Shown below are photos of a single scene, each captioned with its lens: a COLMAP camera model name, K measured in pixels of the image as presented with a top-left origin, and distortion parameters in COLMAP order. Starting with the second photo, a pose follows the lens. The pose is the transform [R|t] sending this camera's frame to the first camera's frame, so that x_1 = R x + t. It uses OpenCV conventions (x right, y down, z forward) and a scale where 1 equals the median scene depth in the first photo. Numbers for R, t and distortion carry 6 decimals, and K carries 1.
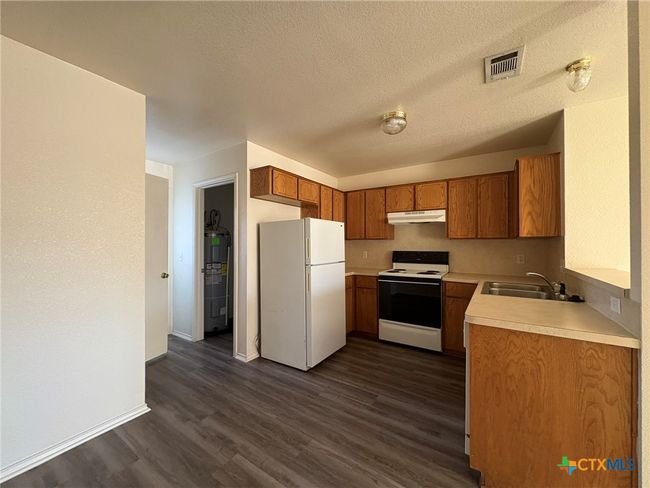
lens RADIAL K [[258.6, 0, 324.6], [0, 258.6, 244.3], [0, 0, 1]] dist [-0.001076, -0.000201]
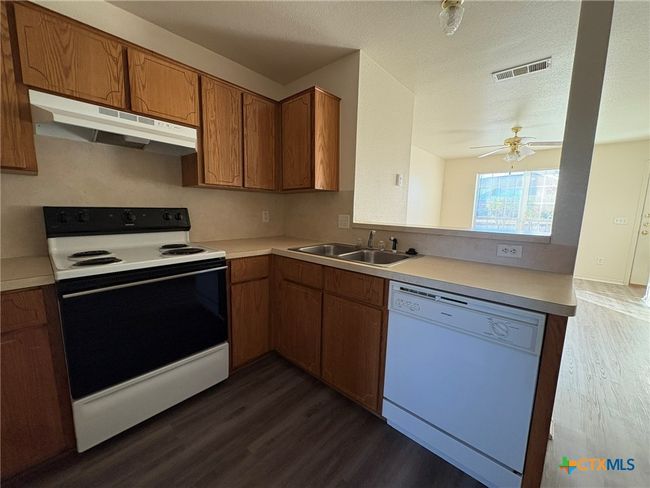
lens RADIAL K [[258.6, 0, 325.6], [0, 258.6, 242.6], [0, 0, 1]] dist [-0.001076, -0.000201]
pose [[0.147913, -0.128780, 0.980580, -0.052987], [-0.022507, 0.990791, 0.133516, 0.022698], [-0.988744, -0.041818, 0.143652, 0.647655]]
